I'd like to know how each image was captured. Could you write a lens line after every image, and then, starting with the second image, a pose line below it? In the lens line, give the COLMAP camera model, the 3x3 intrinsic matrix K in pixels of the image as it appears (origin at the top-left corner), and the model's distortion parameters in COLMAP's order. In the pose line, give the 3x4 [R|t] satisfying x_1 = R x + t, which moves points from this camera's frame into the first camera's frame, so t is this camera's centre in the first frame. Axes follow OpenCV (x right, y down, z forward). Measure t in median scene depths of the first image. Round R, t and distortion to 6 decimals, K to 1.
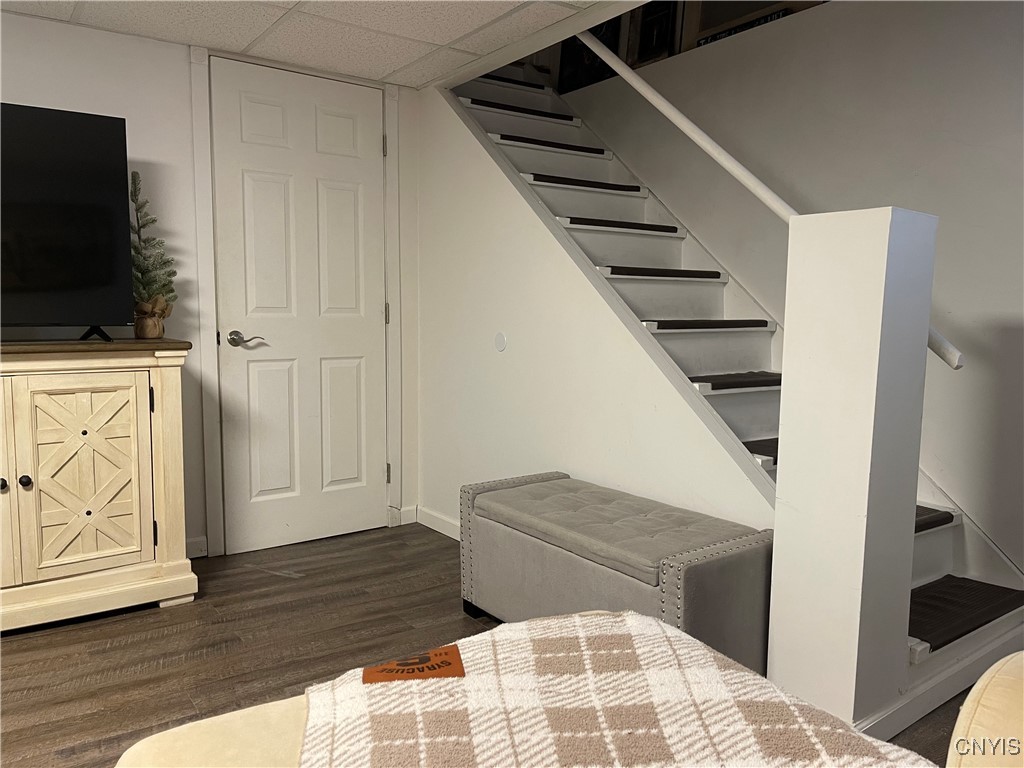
lens RADIAL K [[764.4, 0, 511.2], [0, 764.4, 385.0], [0, 0, 1]] dist [0.010765, -0.006612]
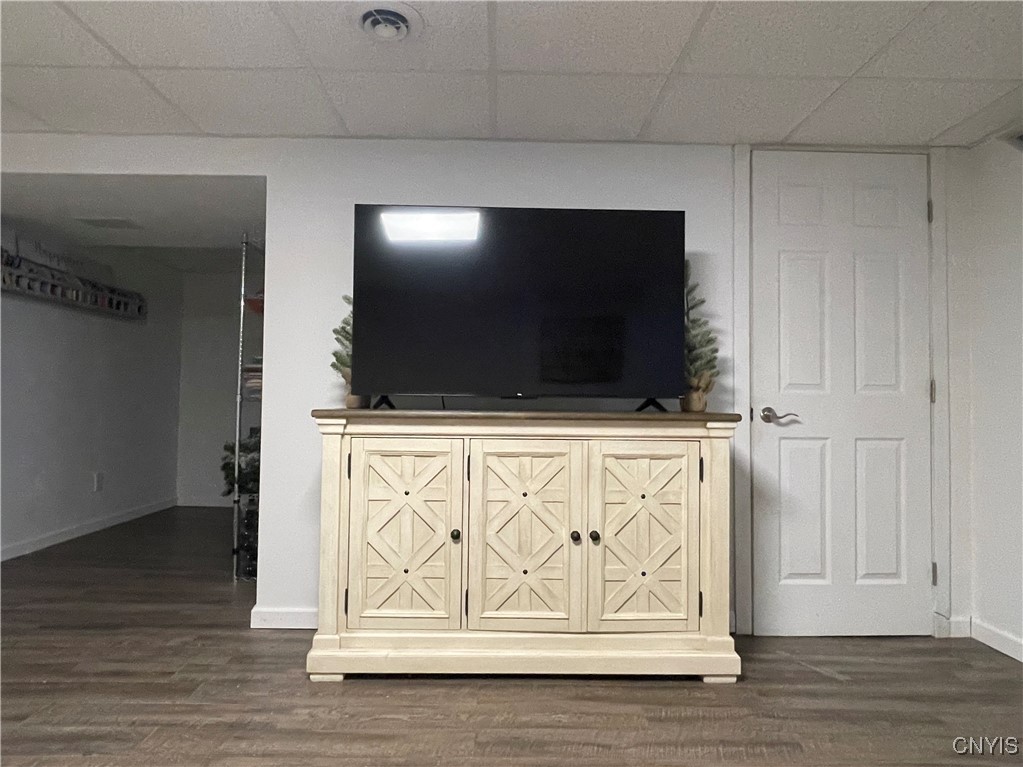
lens RADIAL K [[658.4, 0, 511.4], [0, 658.4, 383.7], [0, 0, 1]] dist [-0.023812, 0.009174]
pose [[0.816819, -0.013170, -0.576744, -0.158854], [-0.063202, 0.991679, -0.112156, 0.018935], [0.573422, 0.128063, 0.809189, 0.121475]]
